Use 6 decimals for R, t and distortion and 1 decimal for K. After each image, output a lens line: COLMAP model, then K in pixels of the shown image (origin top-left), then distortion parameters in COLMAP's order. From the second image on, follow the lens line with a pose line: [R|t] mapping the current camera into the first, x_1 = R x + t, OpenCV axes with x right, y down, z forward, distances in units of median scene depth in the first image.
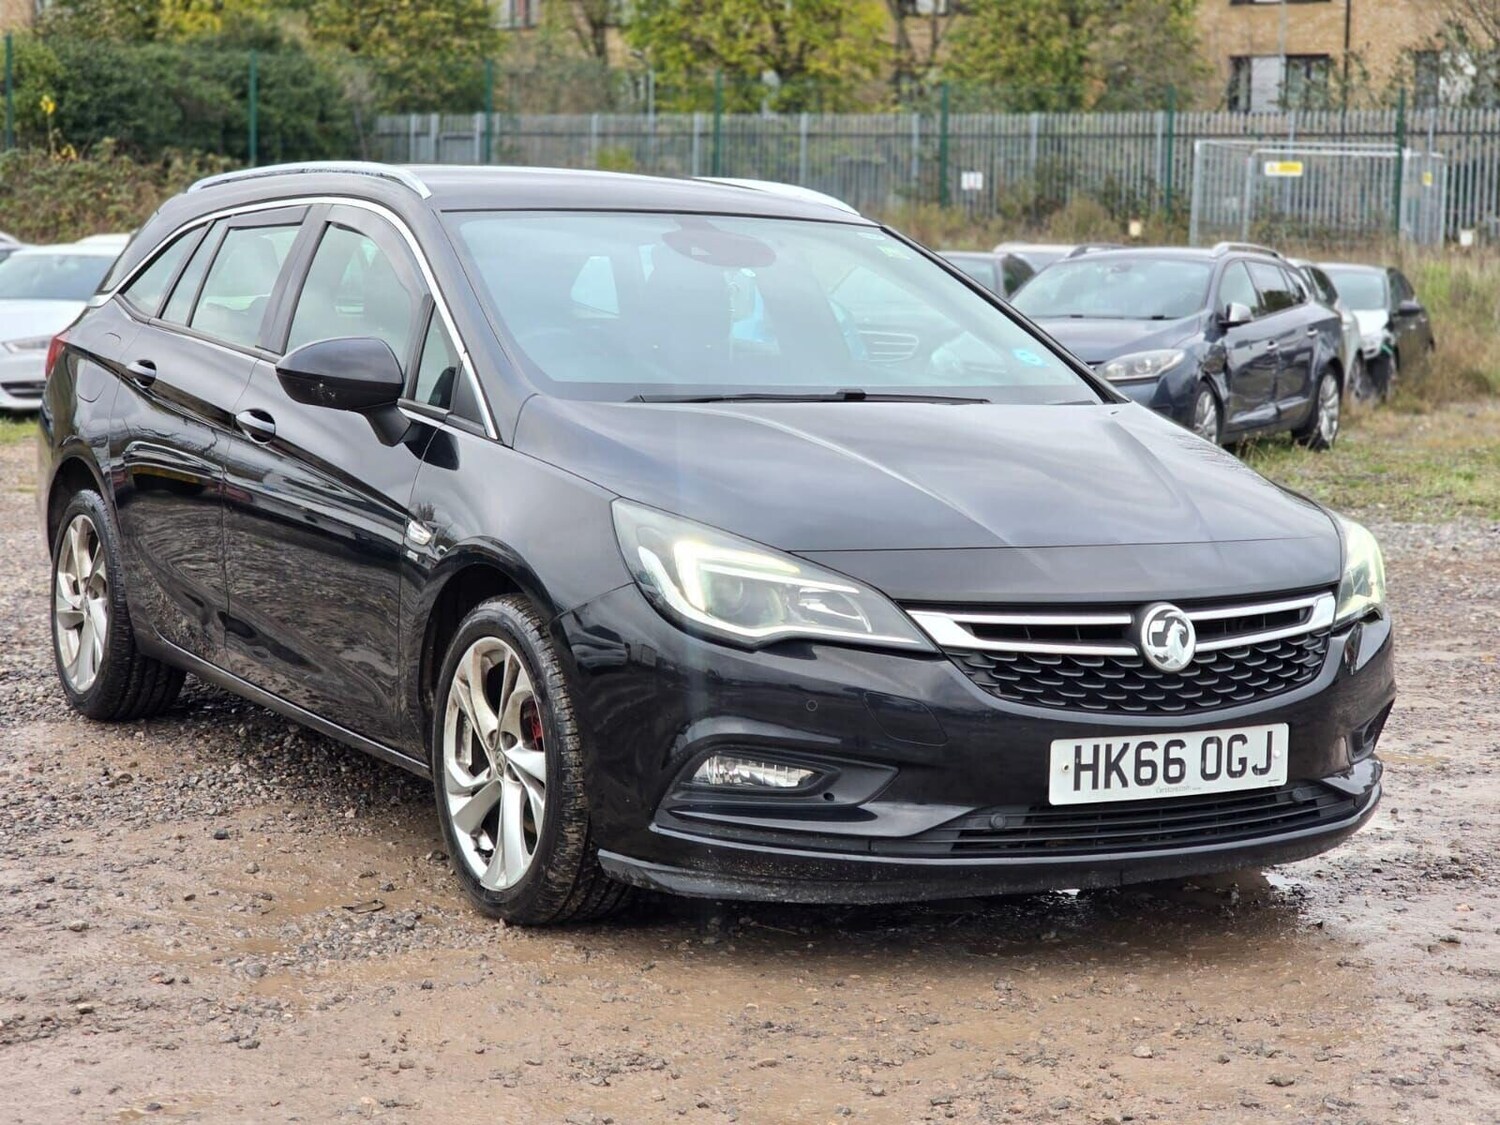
lens RADIAL K [[2892.2, 0, 788.7], [0, 2892.2, 563.0], [0, 0, 1]] dist [0.038441, 0.128449]
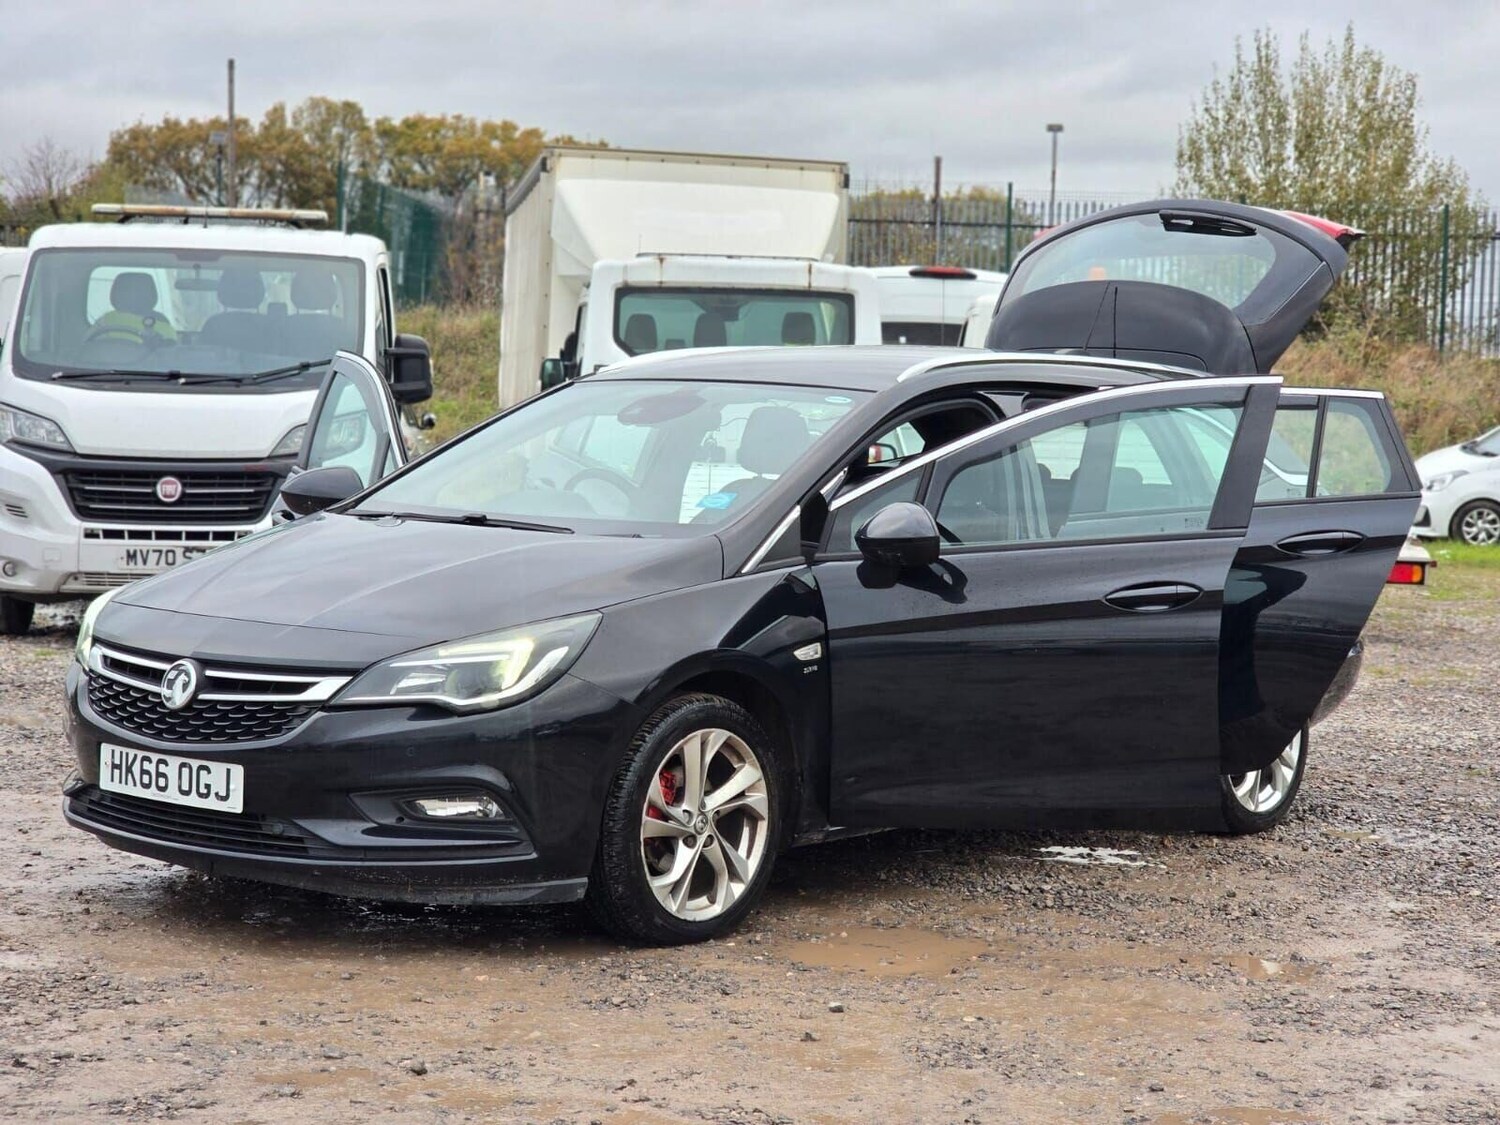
lens RADIAL K [[2908.4, 0, 810.2], [0, 2908.4, 556.7], [0, 0, 1]] dist [-0.013959, 0.623889]
pose [[0.347986, 0.041149, -0.936596, 1.445525], [-0.115618, 0.993294, 0.000683, -0.065605], [0.930343, 0.108050, 0.350410, 0.763343]]
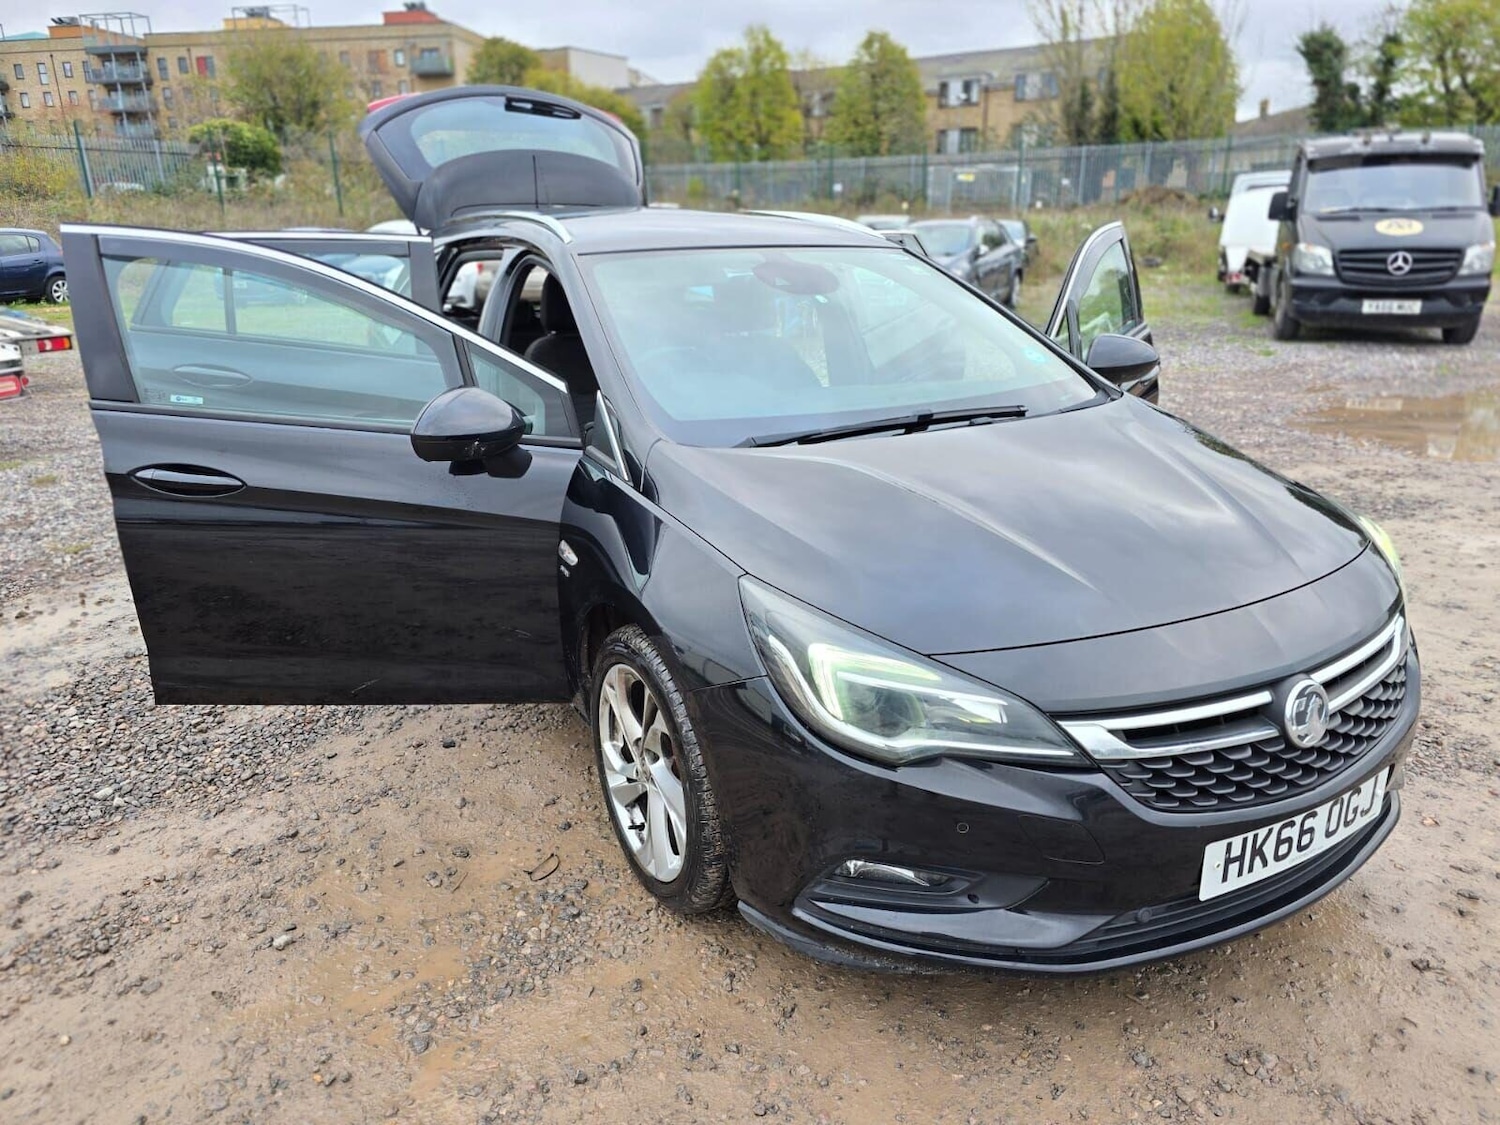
lens RADIAL K [[1002.4, 0, 750.0], [0, 1002.4, 562.5], [0, 0, 1]] dist [0.081651, -0.069988]
pose [[0.999418, -0.028370, -0.018959, -0.049200], [0.031859, 0.974803, 0.220780, -0.103355], [0.012217, -0.221255, 0.975139, 0.644504]]
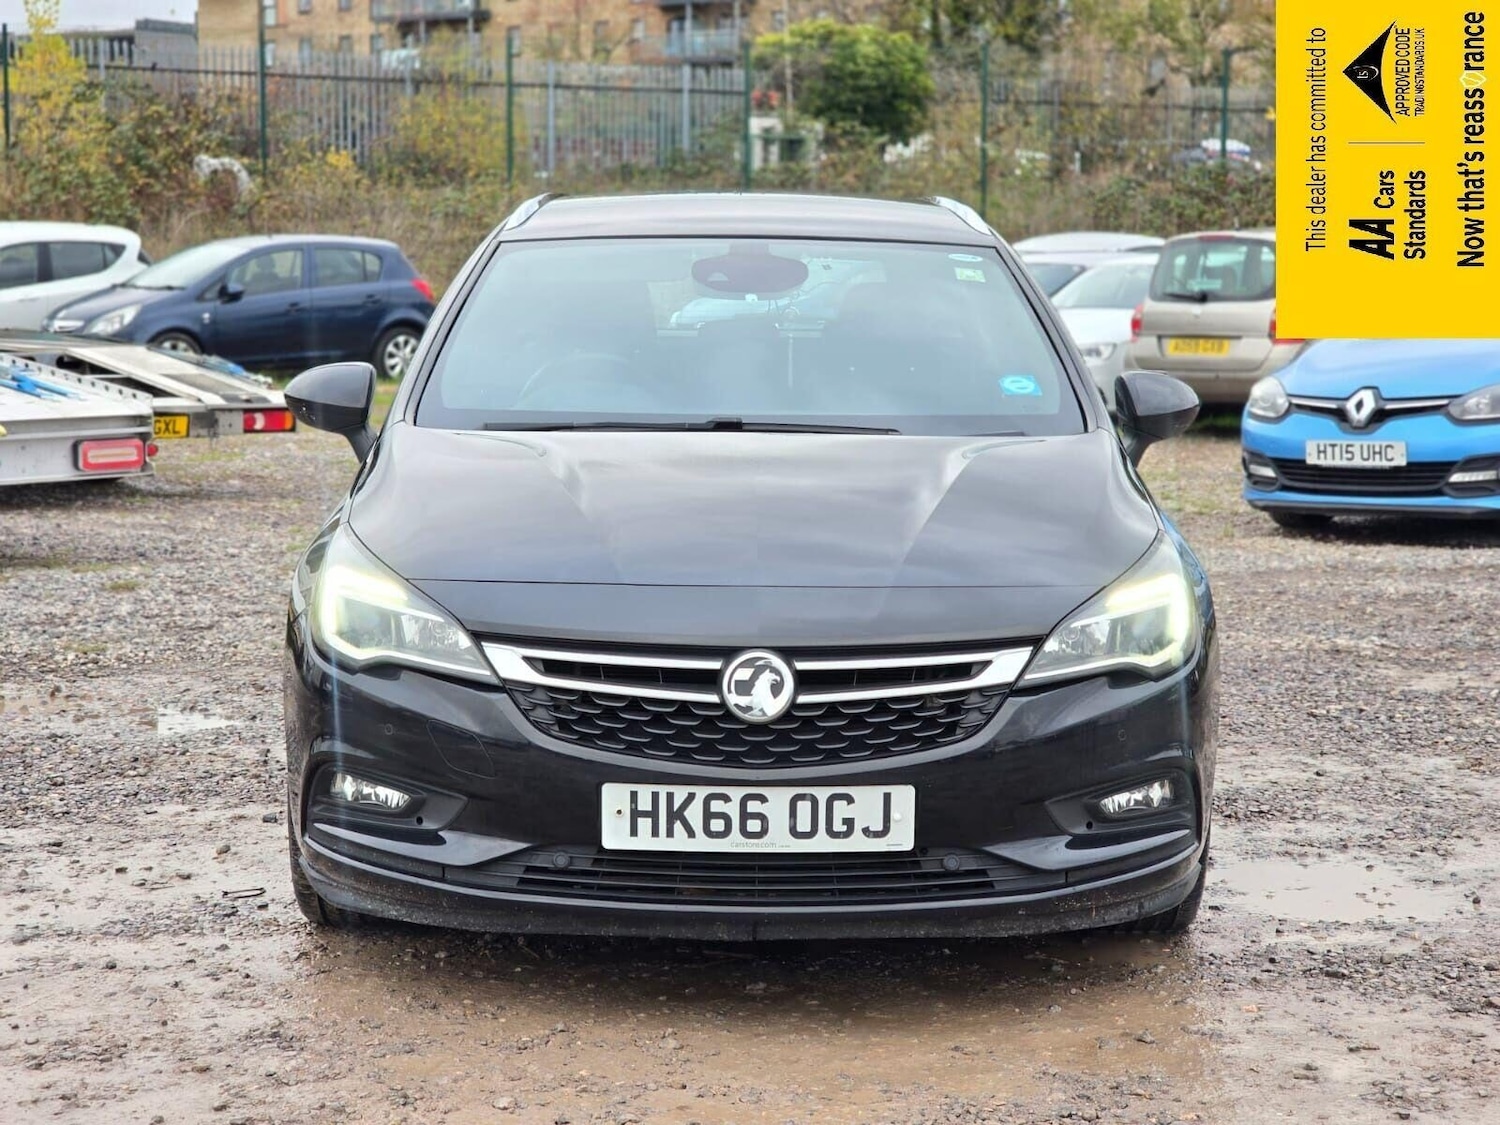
lens RADIAL K [[2956.4, 0, 750.2], [0, 2956.4, 562.1], [0, 0, 1]] dist [-0.530483, 4.089702]
pose [[0.869698, 0.036741, -0.492214, 0.583716], [-0.036663, 0.999280, 0.009811, -0.023662], [0.492220, 0.009513, 0.870419, 0.146511]]
